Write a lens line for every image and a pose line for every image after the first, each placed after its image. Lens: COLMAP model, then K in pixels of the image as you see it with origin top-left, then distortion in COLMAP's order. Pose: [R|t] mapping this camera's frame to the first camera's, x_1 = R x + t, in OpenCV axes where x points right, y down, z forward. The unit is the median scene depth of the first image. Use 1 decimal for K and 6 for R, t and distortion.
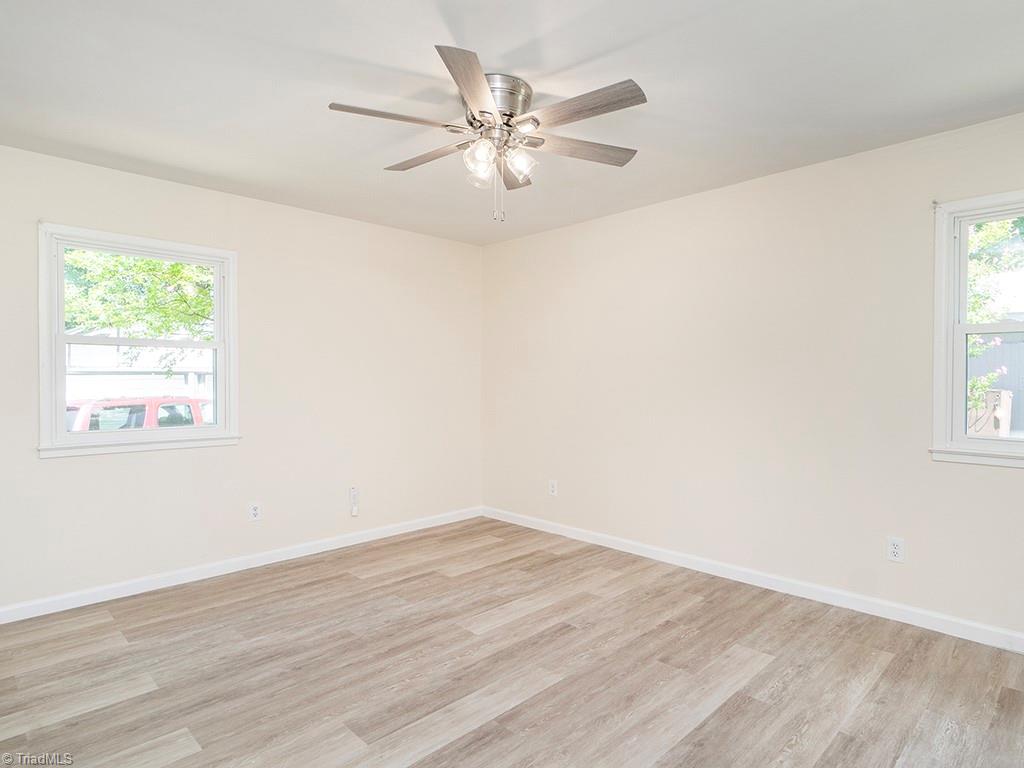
lens RADIAL K [[550.9, 0, 512.0], [0, 550.9, 384.0], [0, 0, 1]] dist [0.000515, 0.000656]
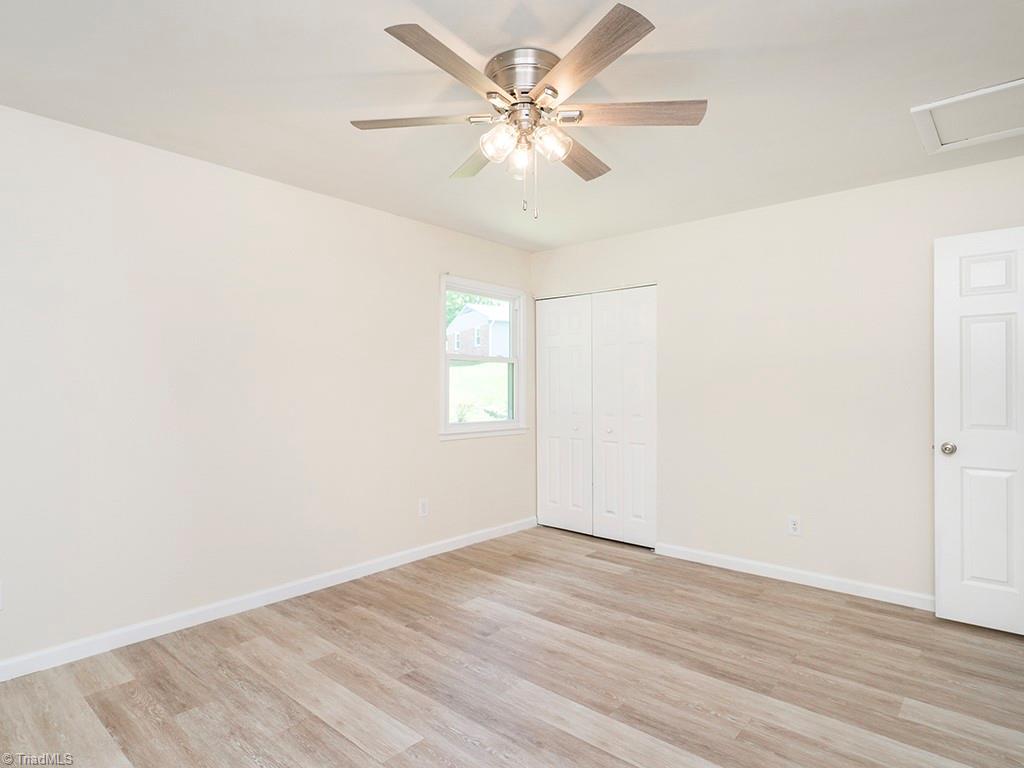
lens RADIAL K [[550.9, 0, 512.0], [0, 550.9, 384.0], [0, 0, 1]] dist [0.000515, 0.000656]
pose [[-0.034167, 0.004791, 0.999405, -0.717114], [0.011104, 0.999929, -0.004414, -0.006743], [-0.999354, 0.010947, -0.034218, 0.814910]]
